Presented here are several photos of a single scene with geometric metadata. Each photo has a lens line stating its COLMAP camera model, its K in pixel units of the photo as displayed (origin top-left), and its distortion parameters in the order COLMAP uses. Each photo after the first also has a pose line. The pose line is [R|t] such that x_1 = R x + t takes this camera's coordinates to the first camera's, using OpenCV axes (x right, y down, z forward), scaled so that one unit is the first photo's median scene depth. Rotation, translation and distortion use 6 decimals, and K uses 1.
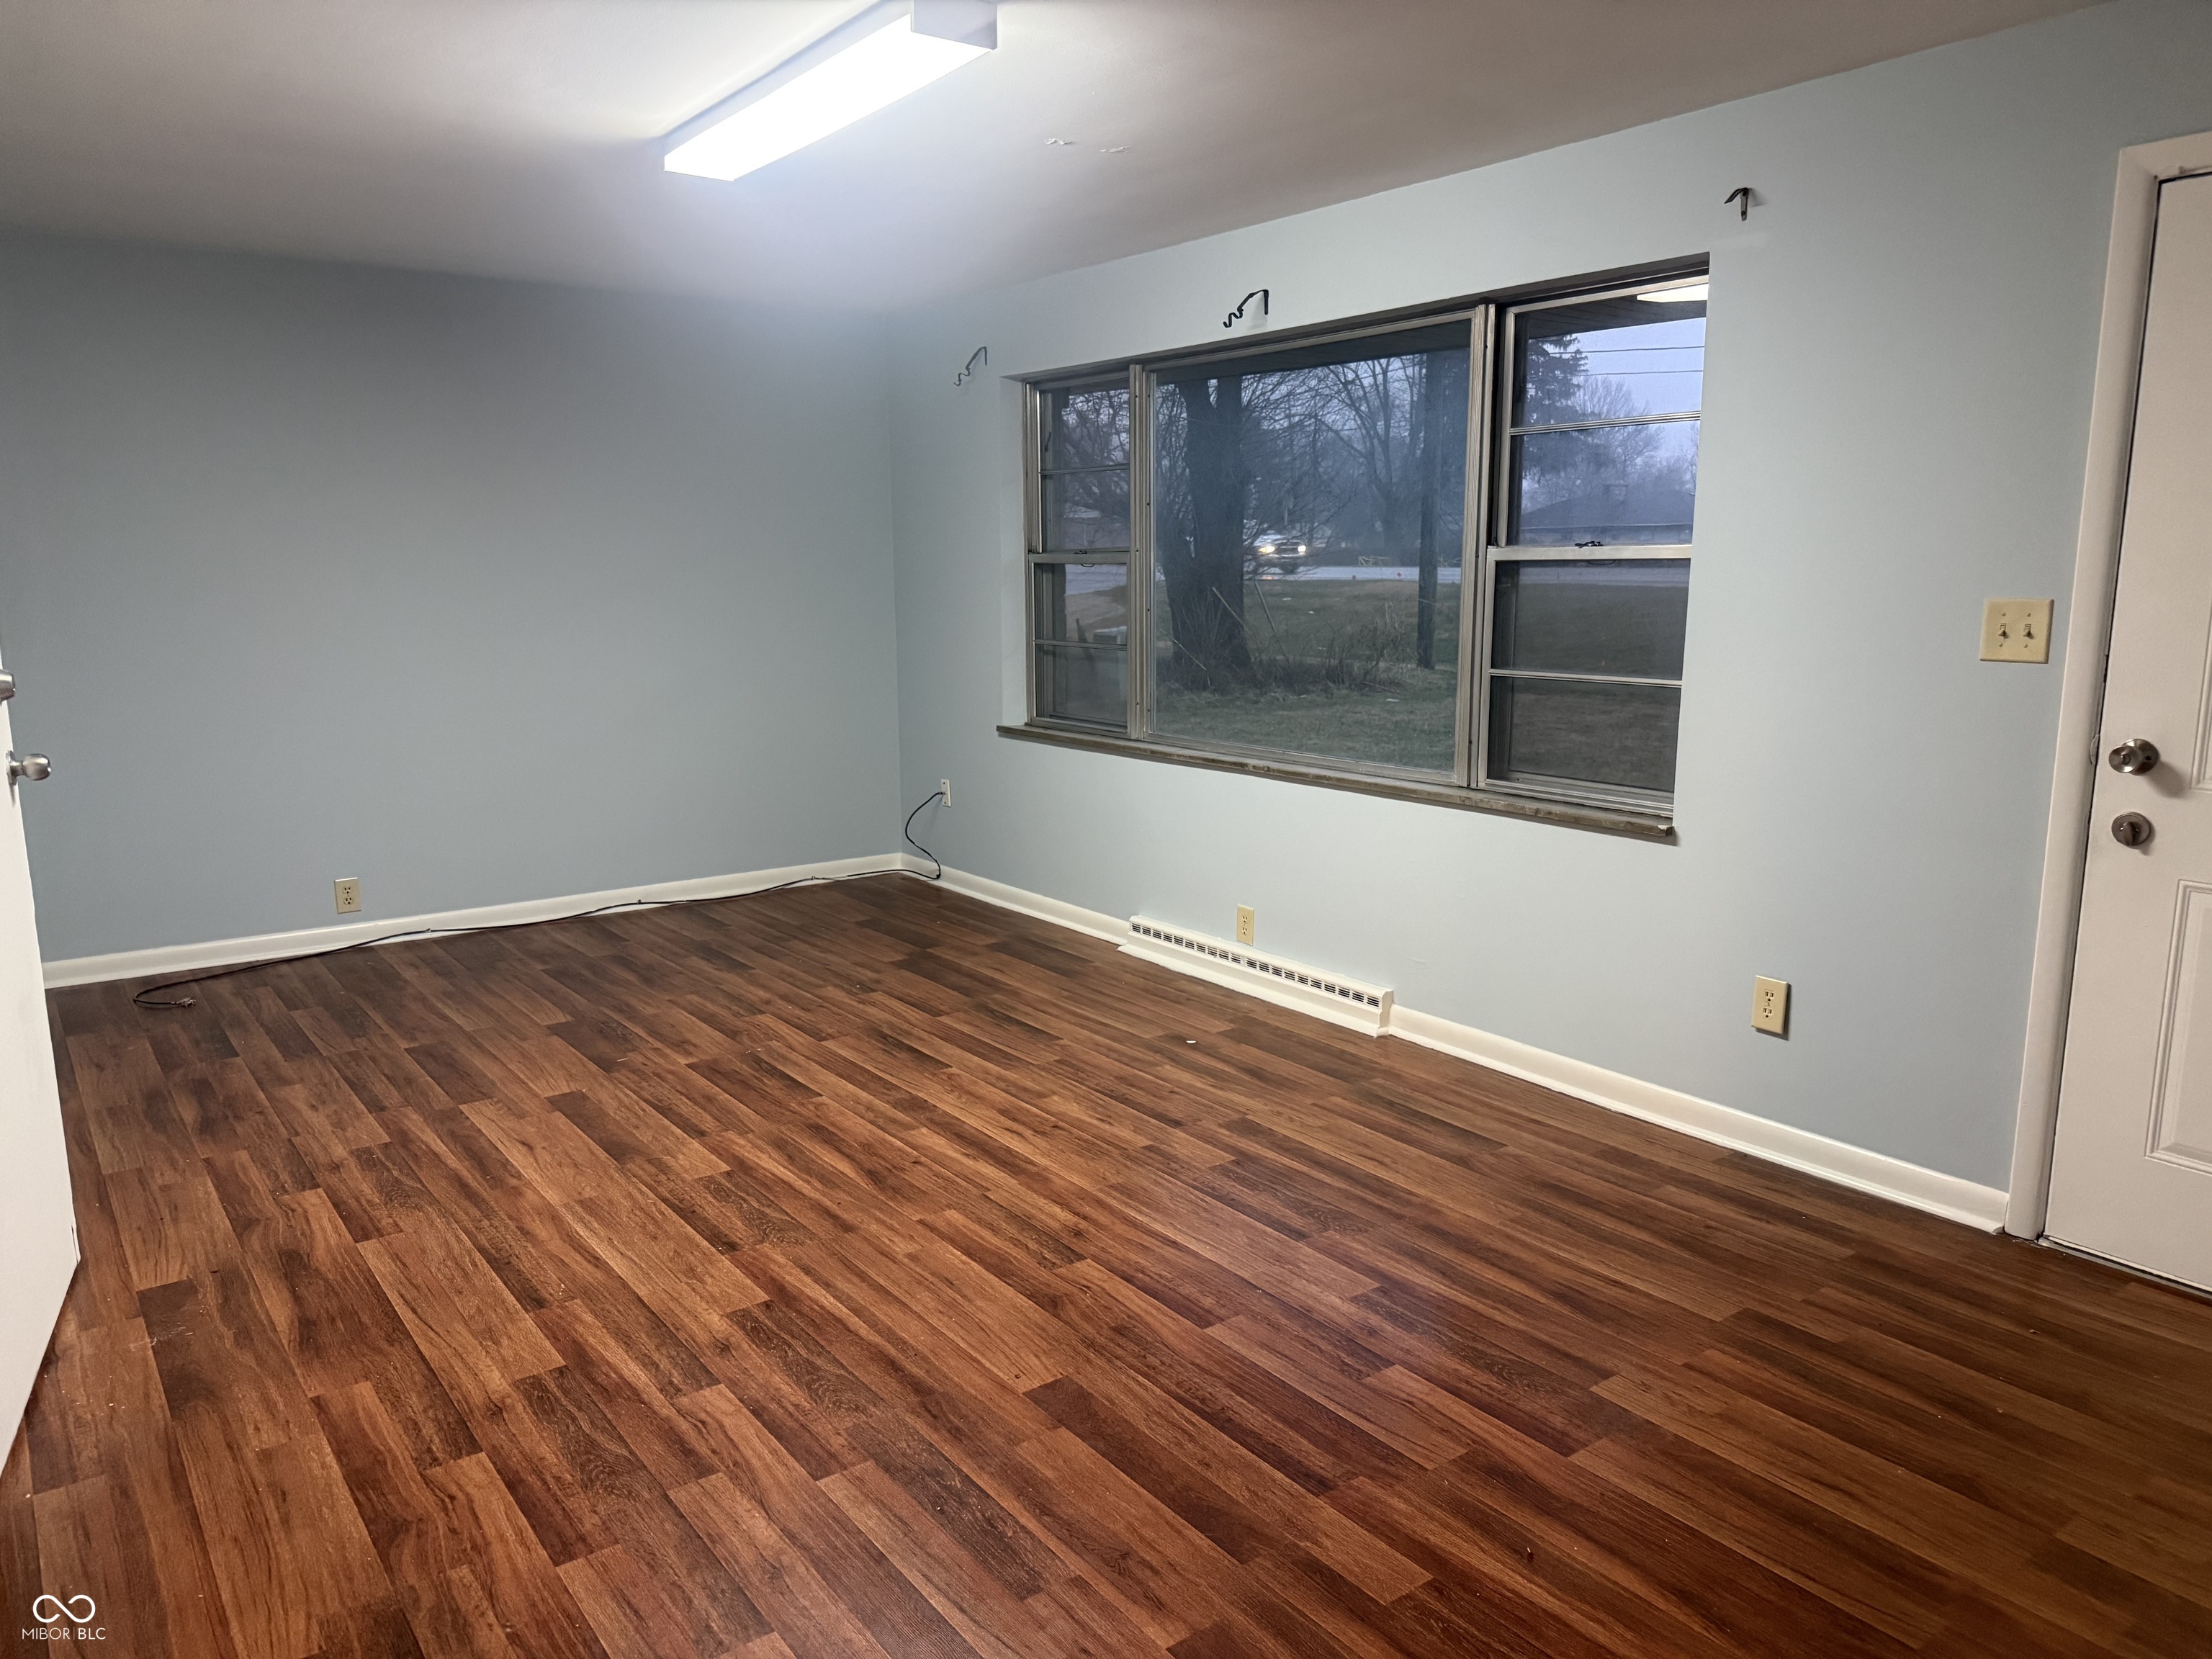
lens RADIAL K [[1534.1, 0, 1106.0], [0, 1534.1, 829.5], [0, 0, 1]] dist [0.101496, -0.170125]
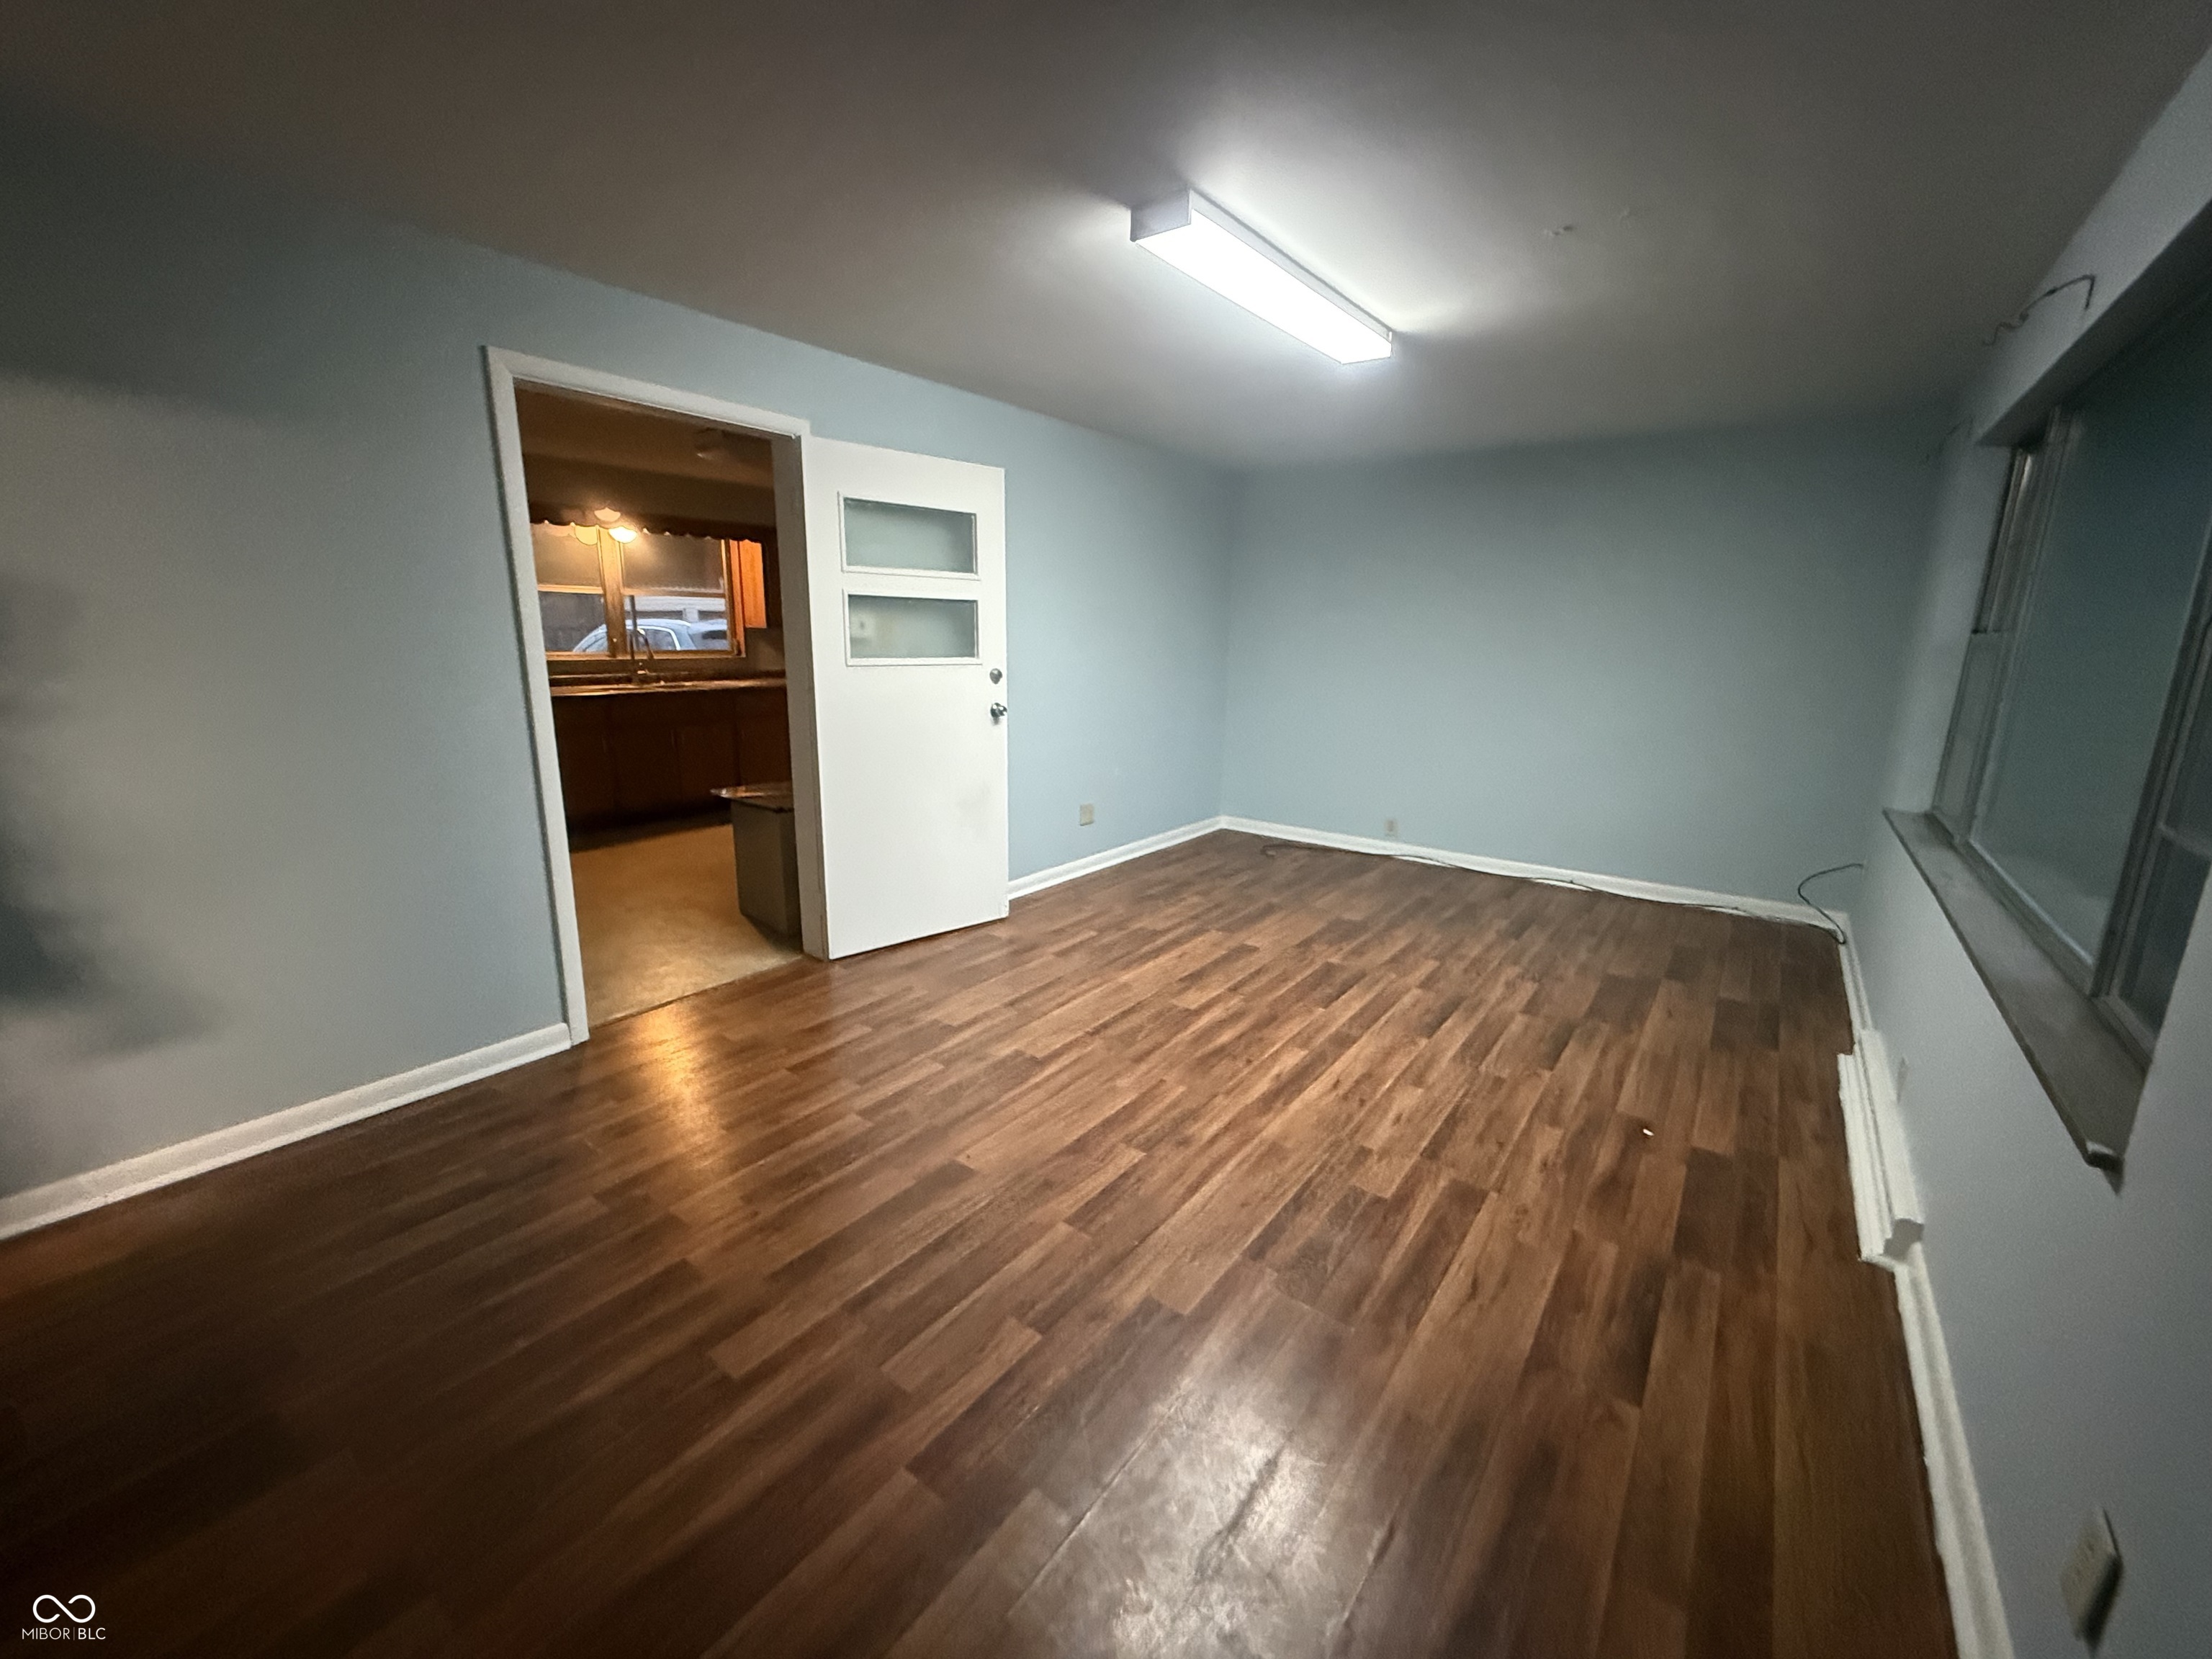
lens RADIAL K [[882.8, 0, 1105.1], [0, 882.8, 830.2], [0, 0, 1]] dist [0.000684, -0.000121]
pose [[0.282908, 0.219890, -0.933601, 0.583596], [-0.183166, 0.967838, 0.172450, -0.109564], [0.941495, 0.122217, 0.314086, 0.640828]]
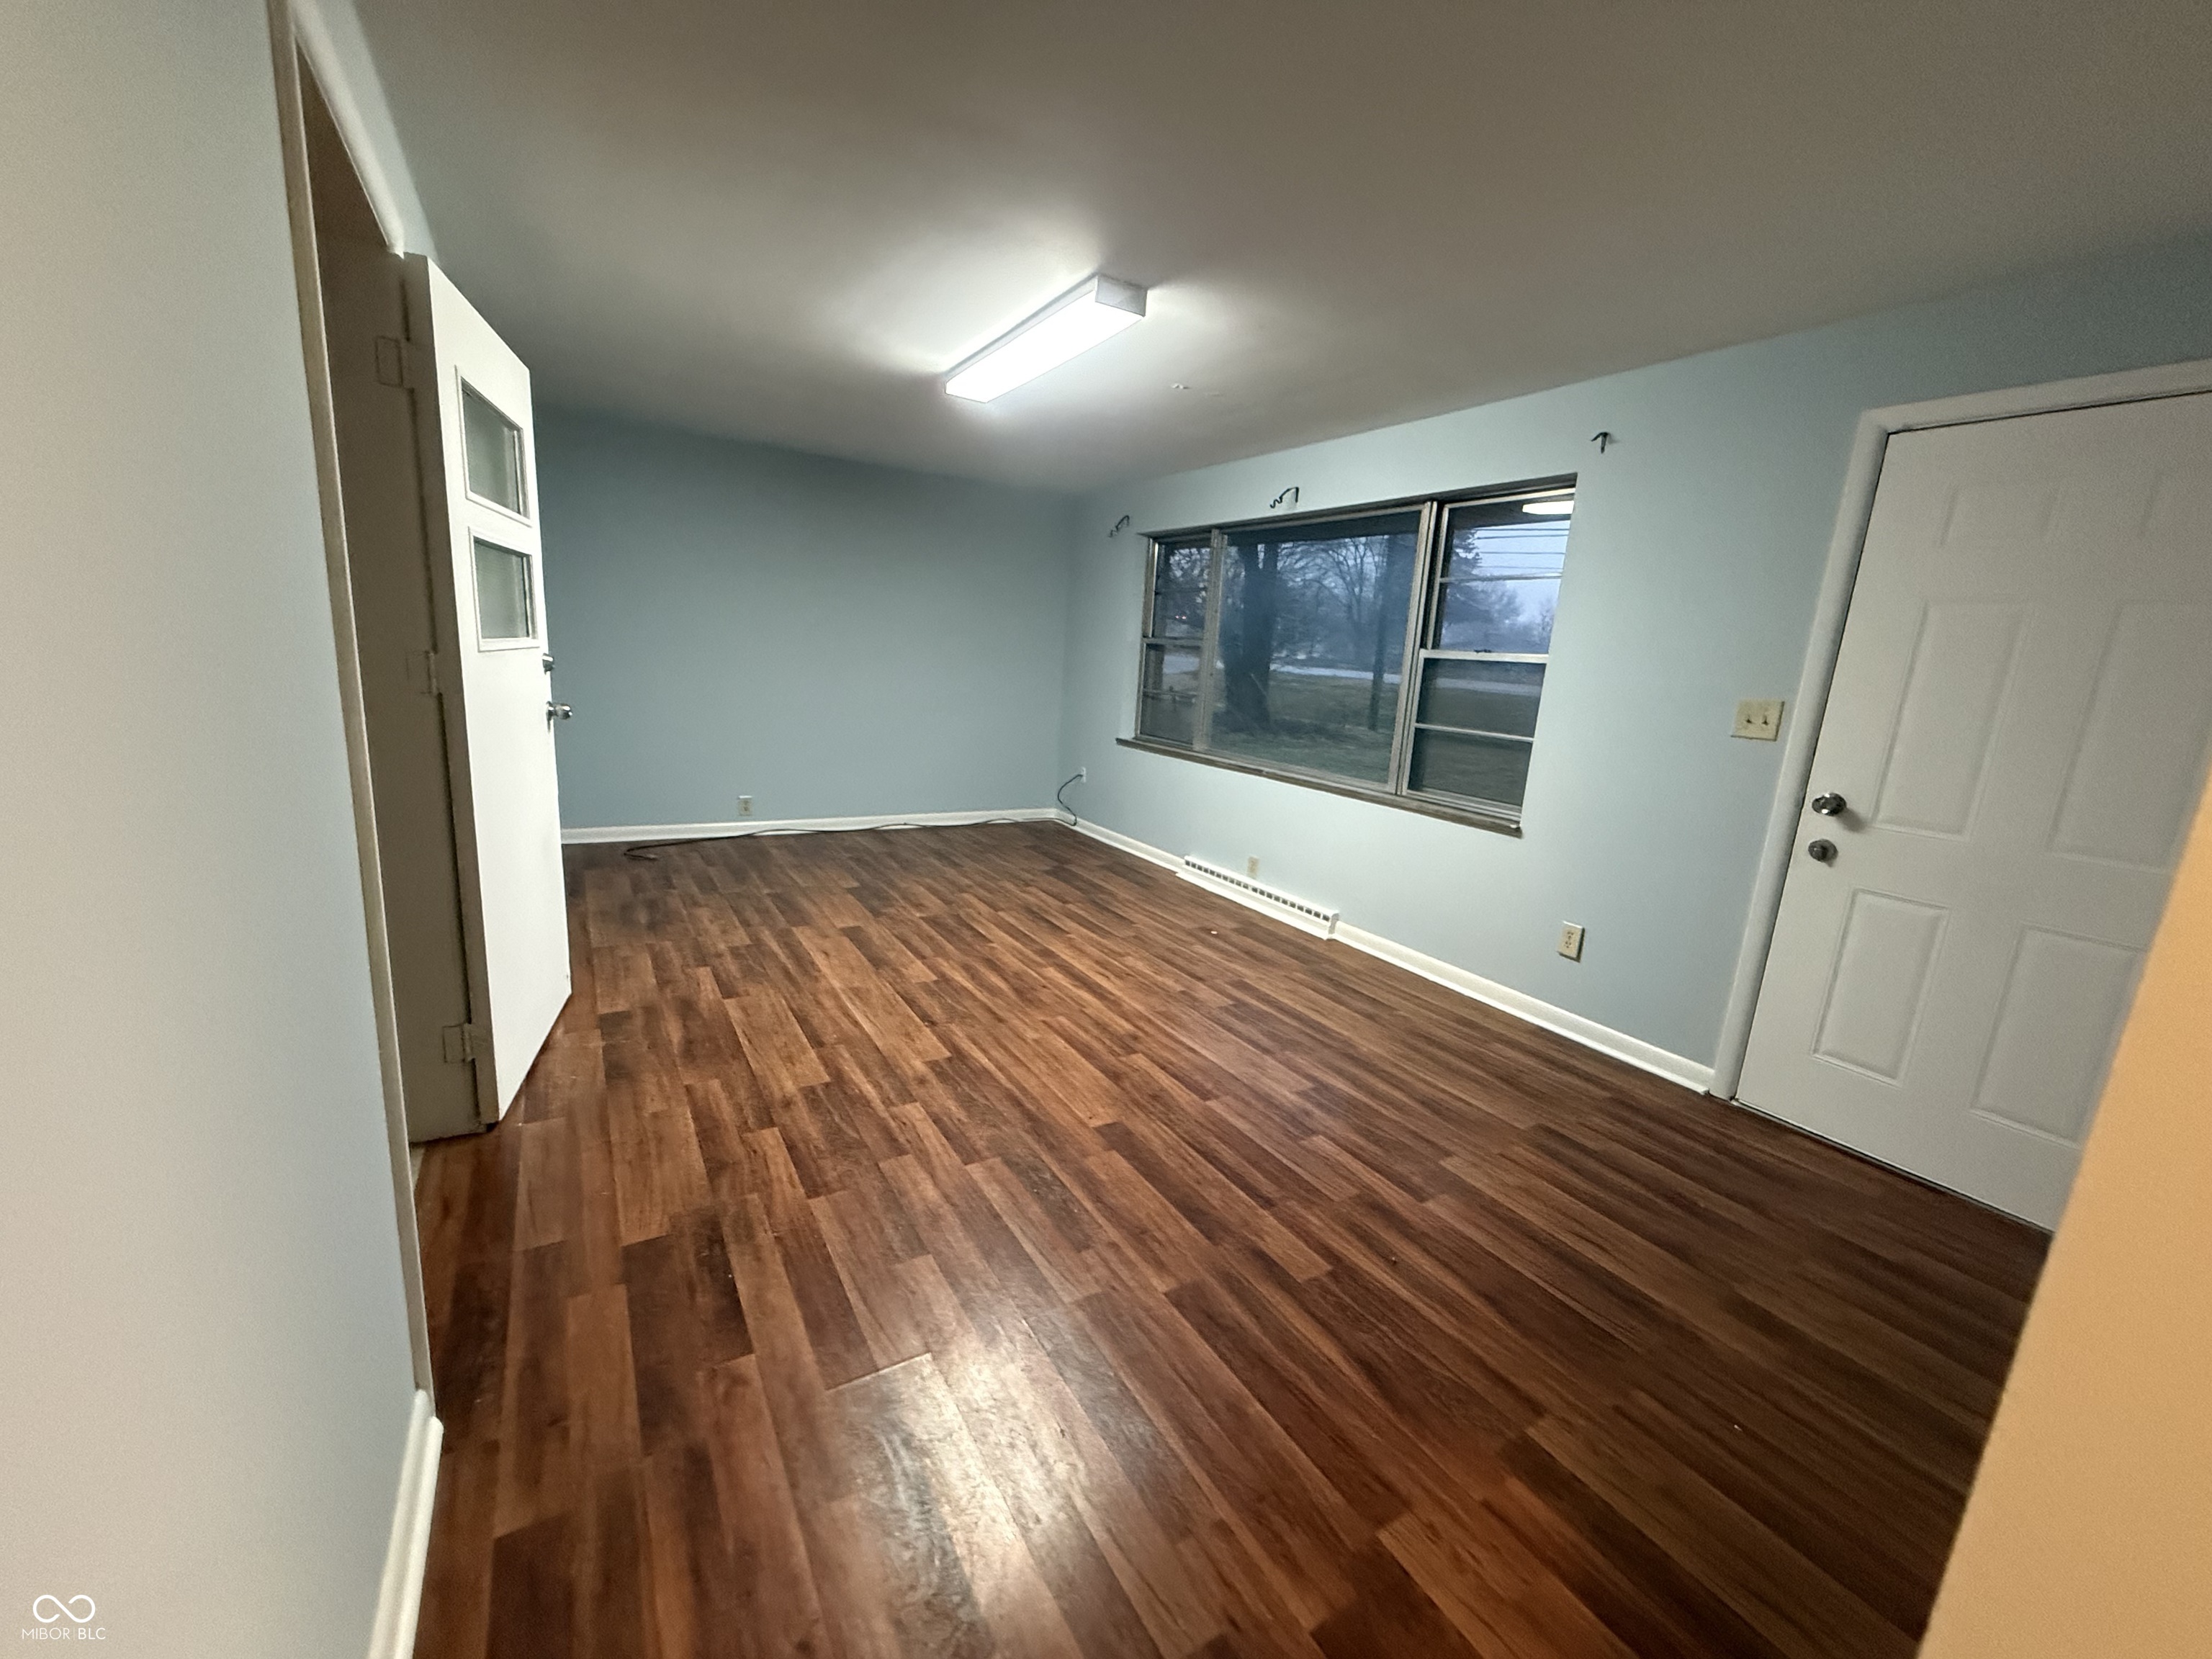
lens RADIAL K [[877.1, 0, 1112.1], [0, 877.1, 832.1], [0, 0, 1]] dist [0.000011, -0.000094]
pose [[0.993805, 0.084323, -0.072395, 0.006765], [-0.082296, 0.996140, 0.030540, 0.012110], [0.074691, -0.024393, 0.996908, 0.052591]]
